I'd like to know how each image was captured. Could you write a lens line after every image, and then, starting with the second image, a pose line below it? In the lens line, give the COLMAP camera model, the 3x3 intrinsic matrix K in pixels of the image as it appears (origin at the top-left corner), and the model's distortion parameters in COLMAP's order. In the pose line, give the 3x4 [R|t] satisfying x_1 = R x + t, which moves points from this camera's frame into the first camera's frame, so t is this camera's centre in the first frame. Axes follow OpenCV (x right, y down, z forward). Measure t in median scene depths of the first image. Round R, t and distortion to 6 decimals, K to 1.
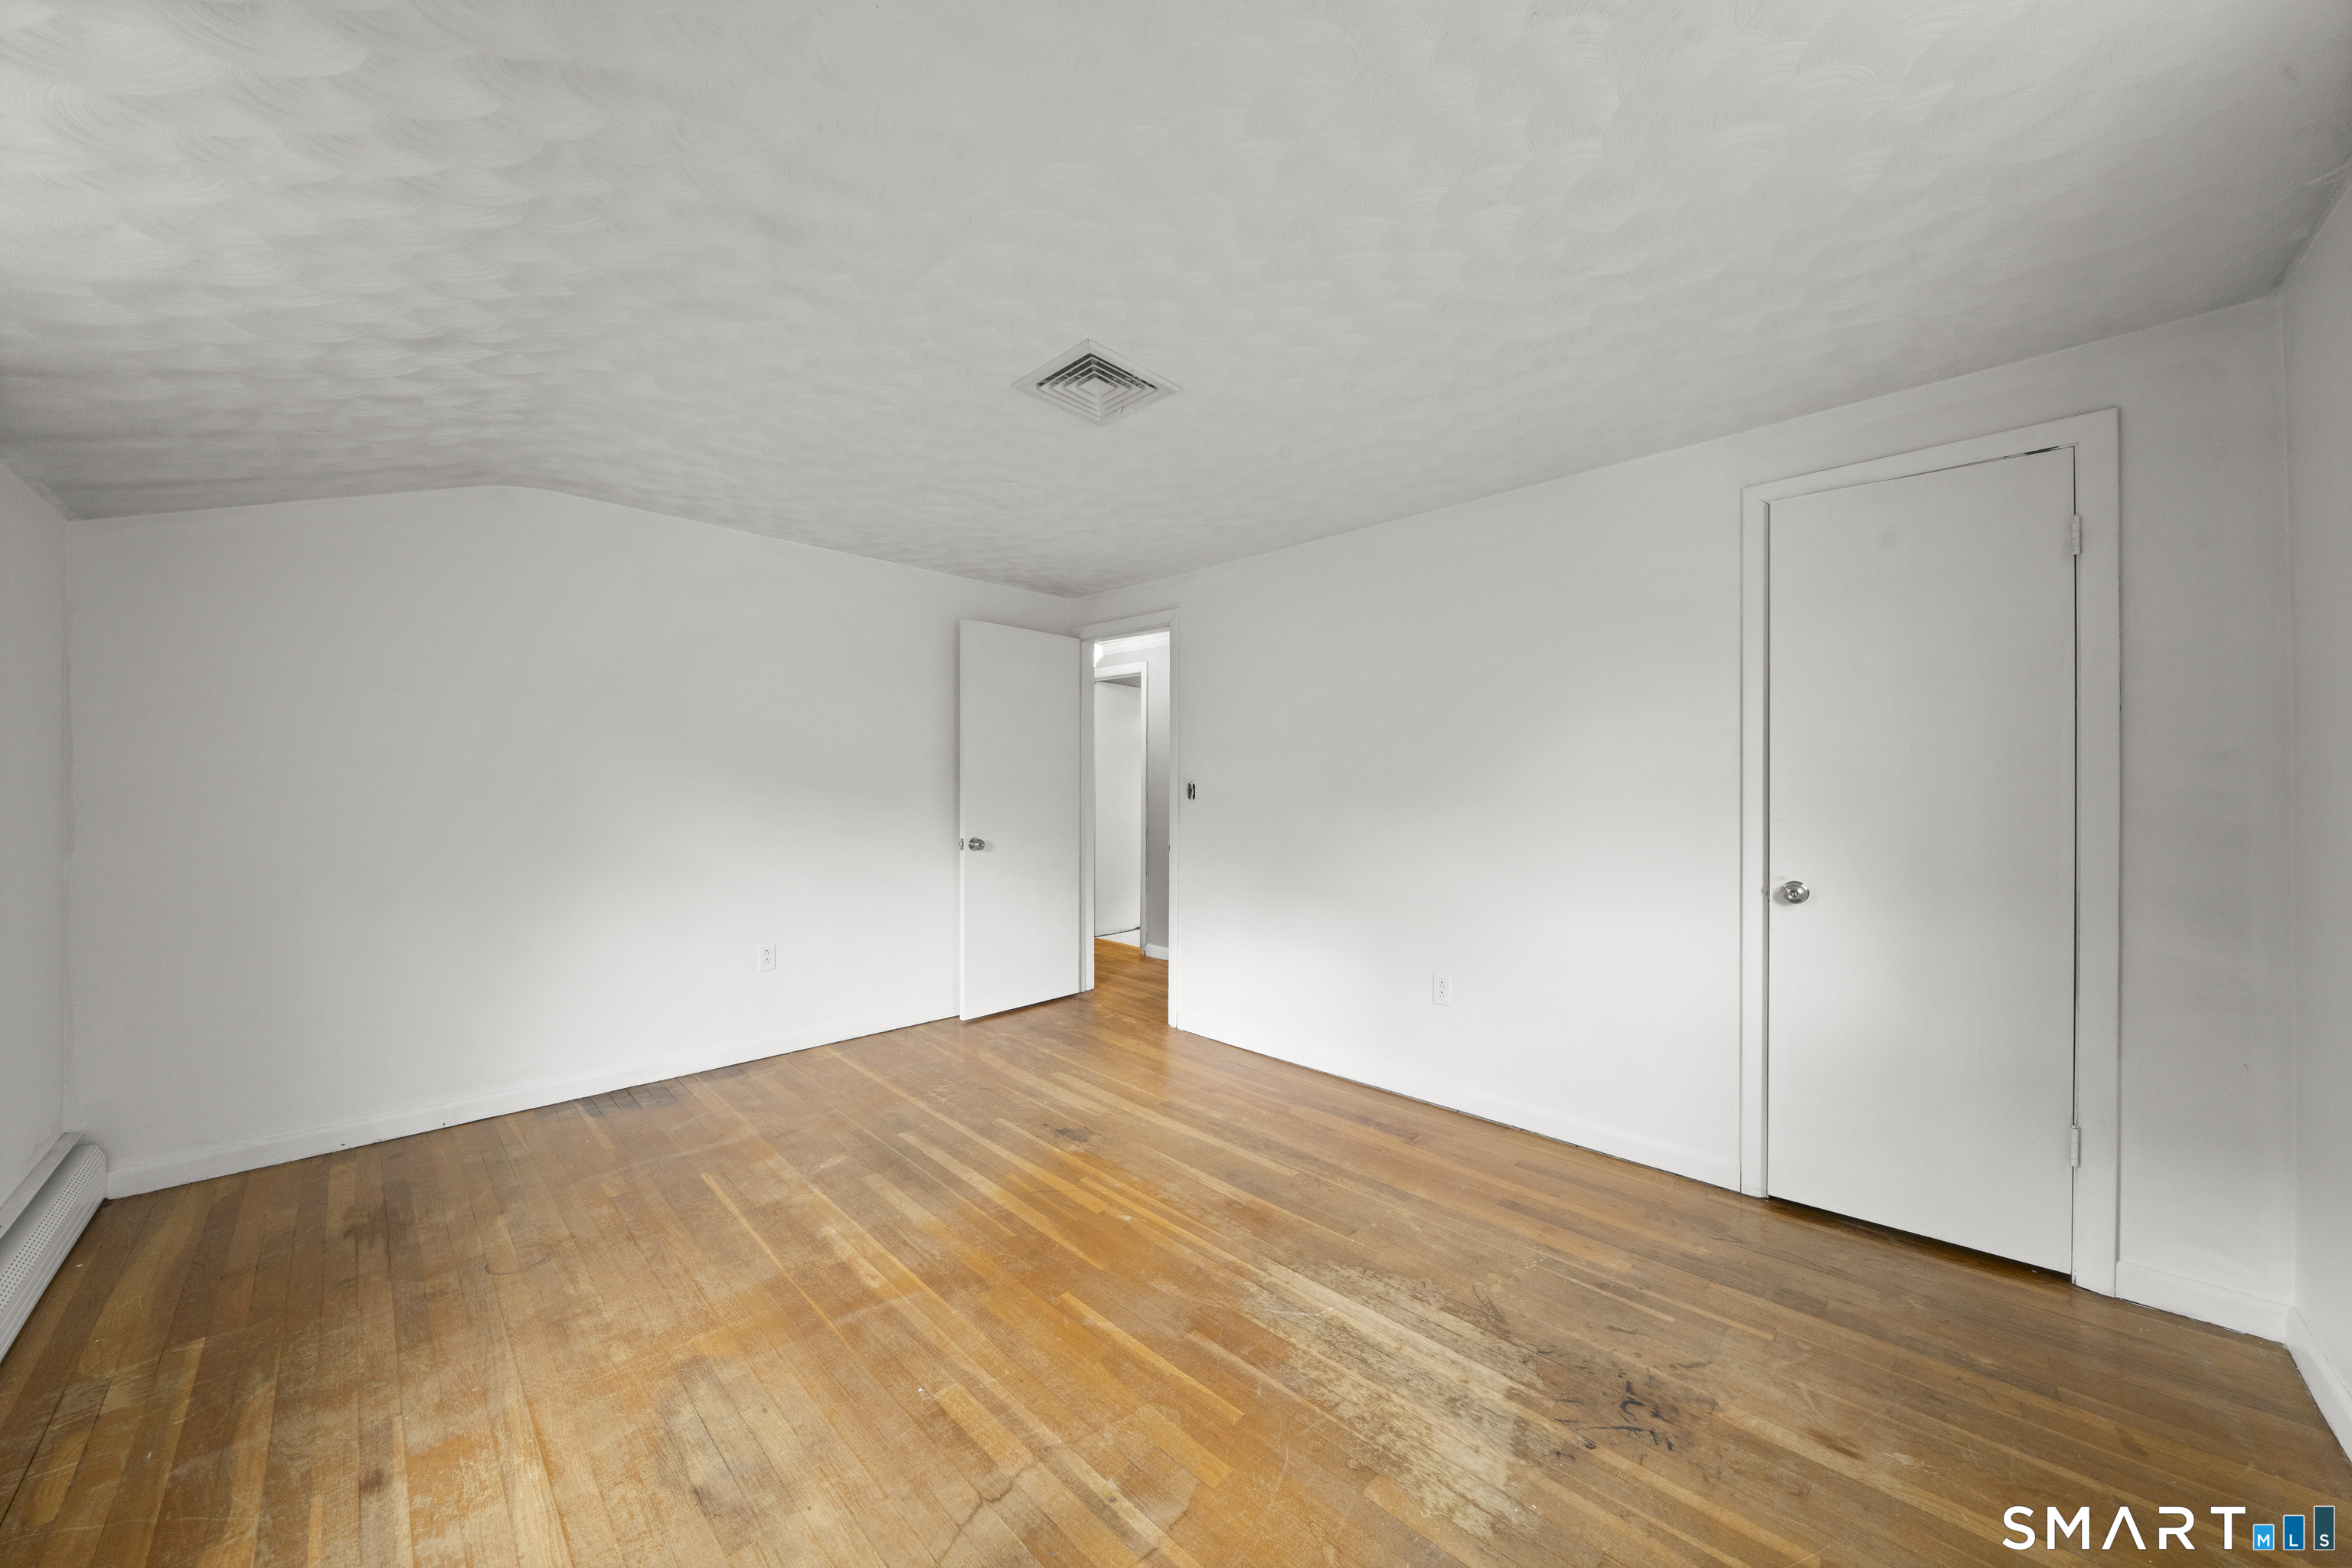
lens RADIAL K [[804.0, 0, 1163.5], [0, 804.0, 790.0], [0, 0, 1]] dist [-0.007167, 0.000309]
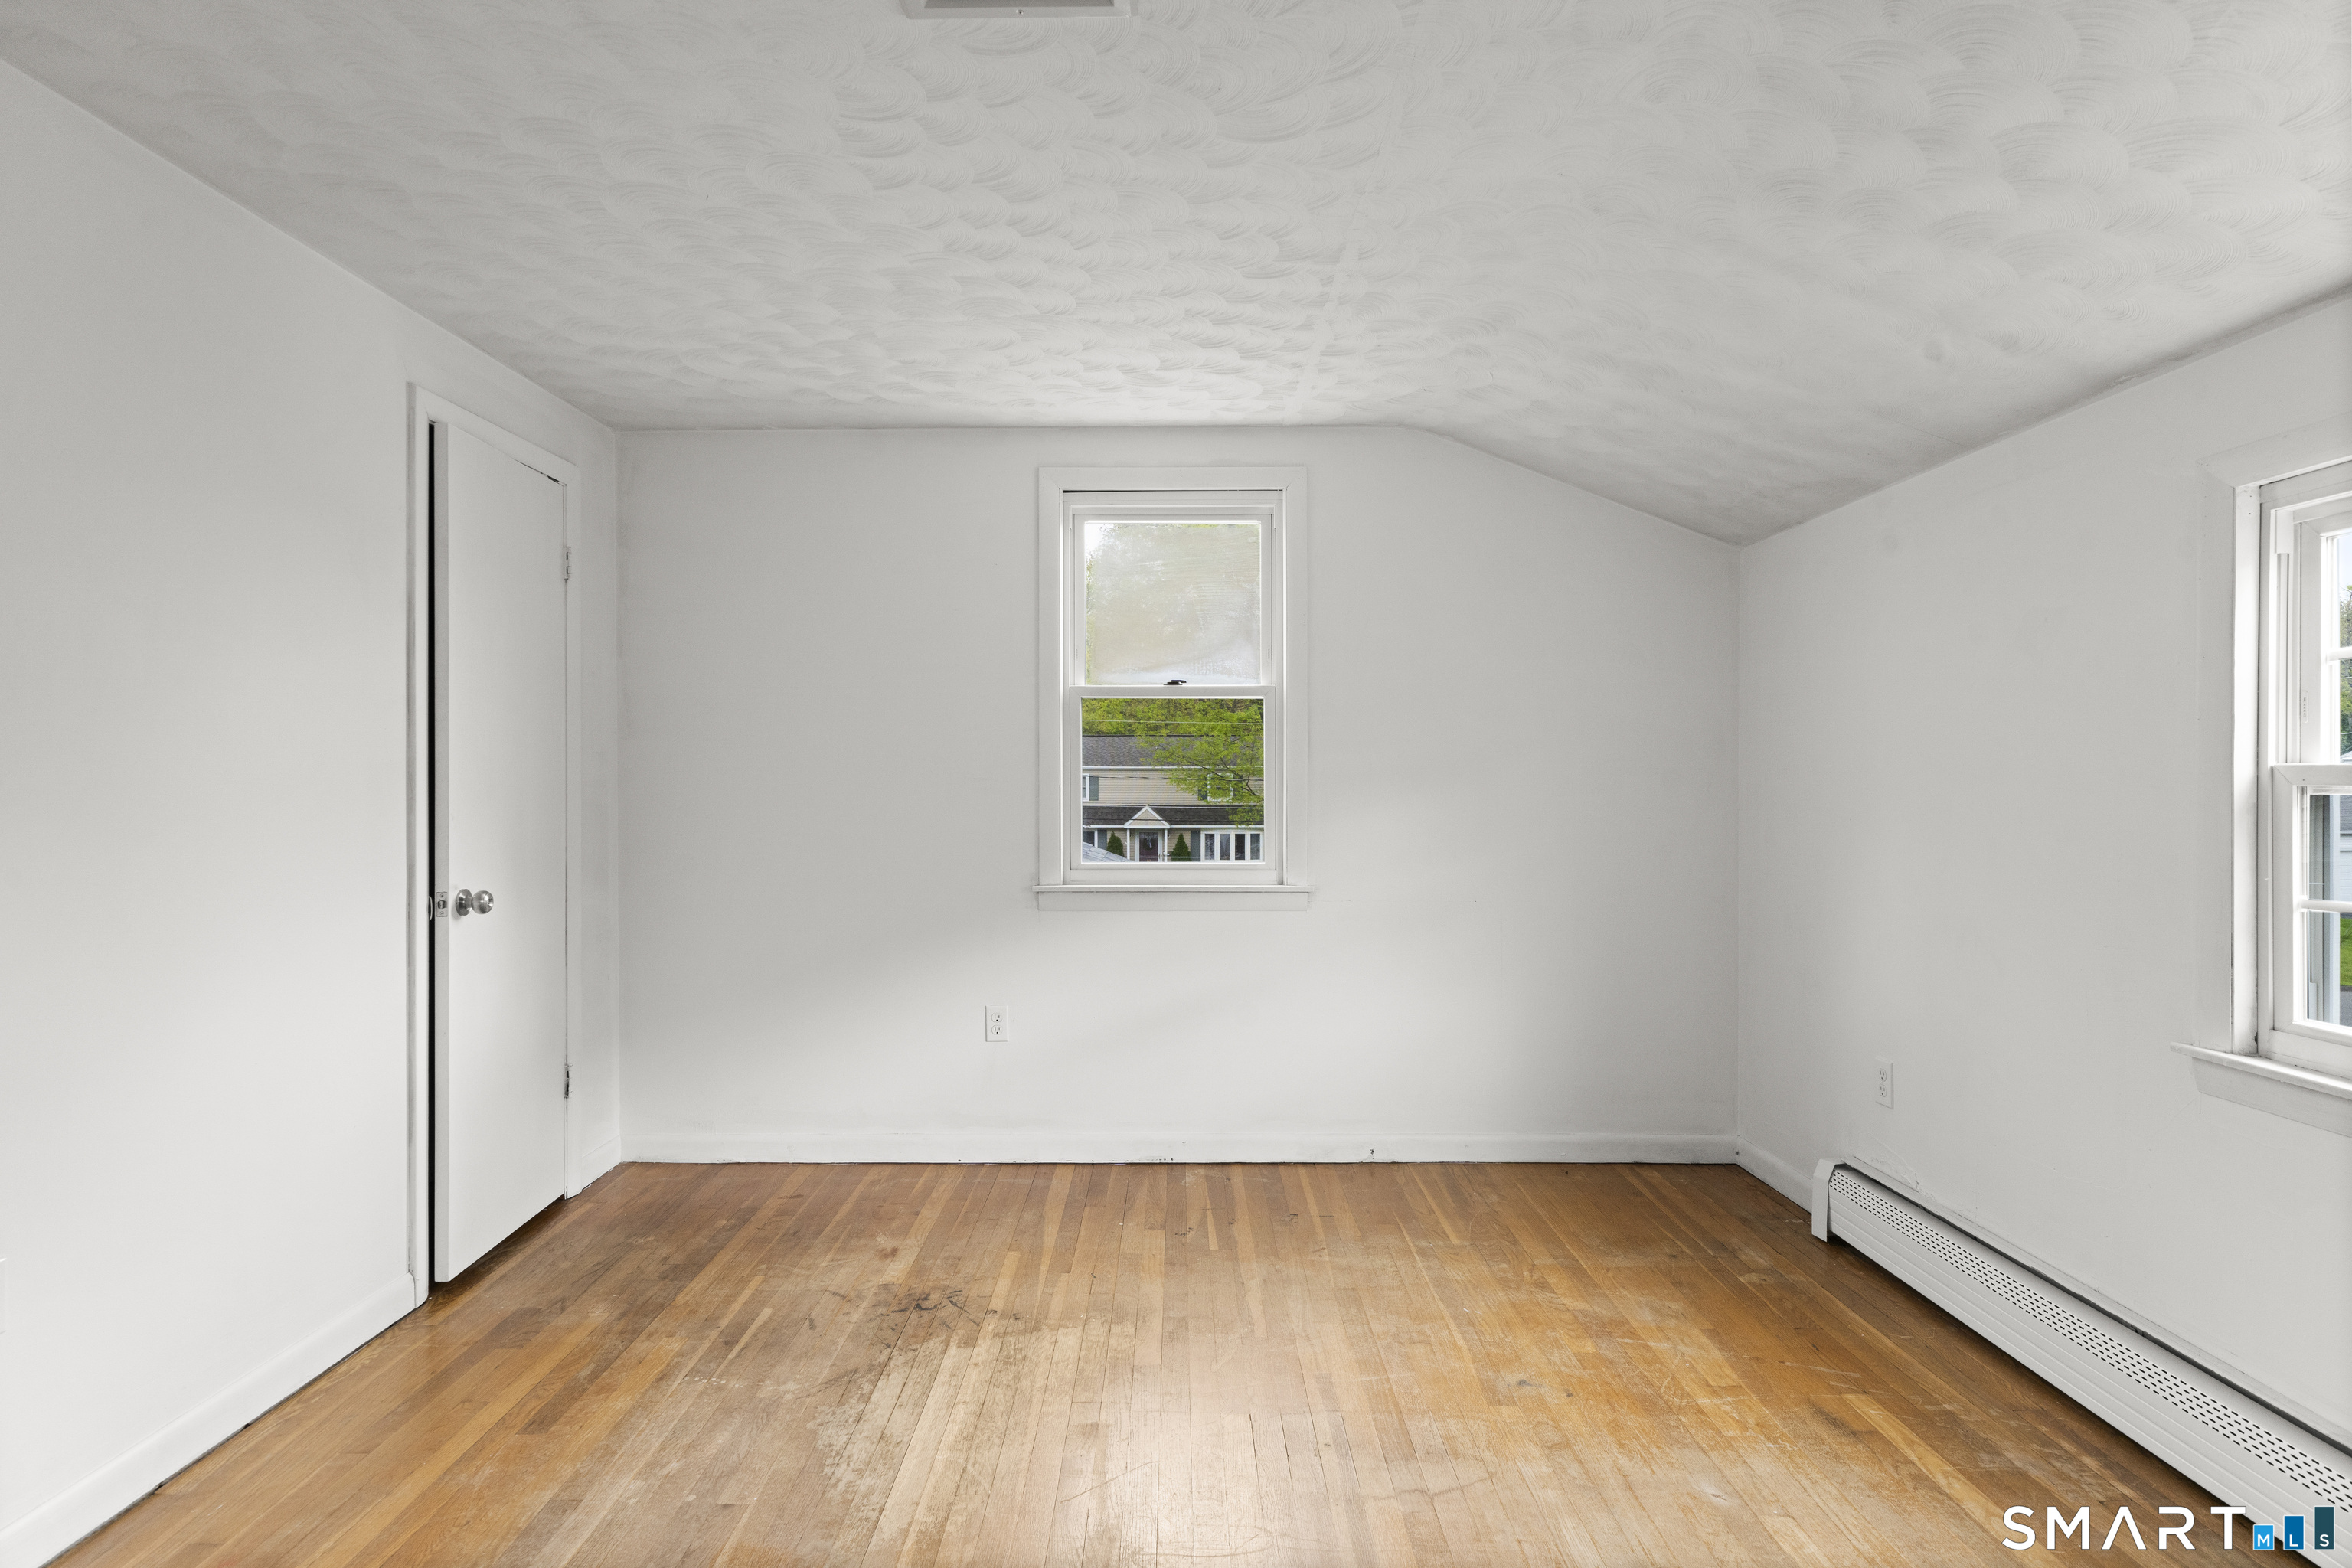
lens RADIAL K [[1190.4, 0, 1167.4], [0, 1190.4, 784.9], [0, 0, 1]] dist [-0.000001, 0.000040]
pose [[-0.708868, -0.004313, 0.705328, -0.847486], [-0.005339, 0.999985, 0.000750, -0.002928], [-0.705321, -0.003234, -0.708881, 1.868789]]
